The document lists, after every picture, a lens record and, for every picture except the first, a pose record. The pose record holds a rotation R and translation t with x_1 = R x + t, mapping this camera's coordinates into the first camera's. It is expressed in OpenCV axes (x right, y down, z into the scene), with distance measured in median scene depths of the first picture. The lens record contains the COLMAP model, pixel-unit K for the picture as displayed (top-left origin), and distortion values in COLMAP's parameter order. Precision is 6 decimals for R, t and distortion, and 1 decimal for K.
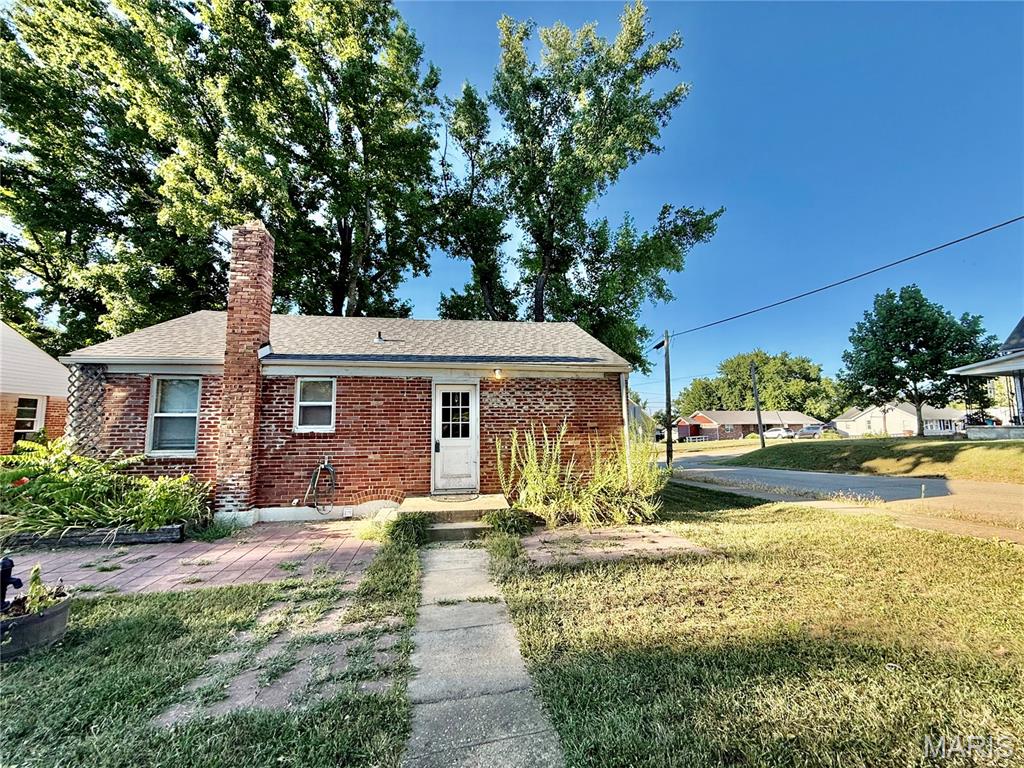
lens RADIAL K [[408.5, 0, 509.7], [0, 408.5, 384.7], [0, 0, 1]] dist [0.001601, 0.000235]
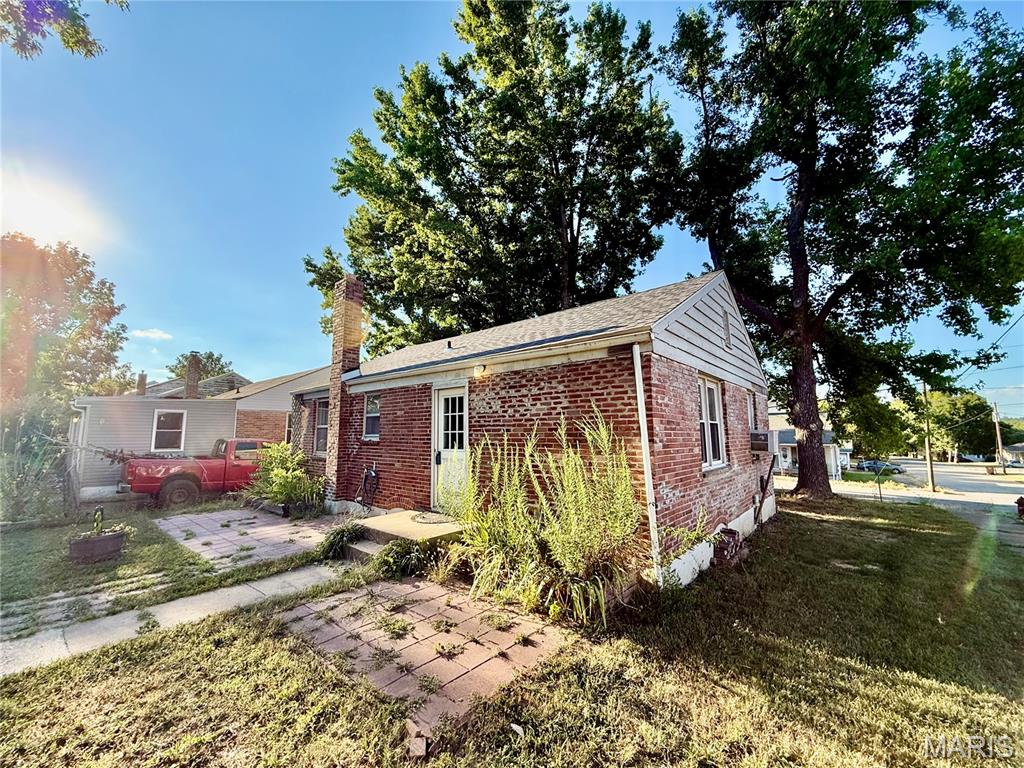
lens RADIAL K [[408.5, 0, 509.7], [0, 408.5, 384.7], [0, 0, 1]] dist [0.001601, 0.000235]
pose [[0.645425, -0.087400, -0.758807, 0.612588], [0.074425, 0.995901, -0.051405, 0.045867], [0.760189, -0.023296, 0.649284, 0.521198]]
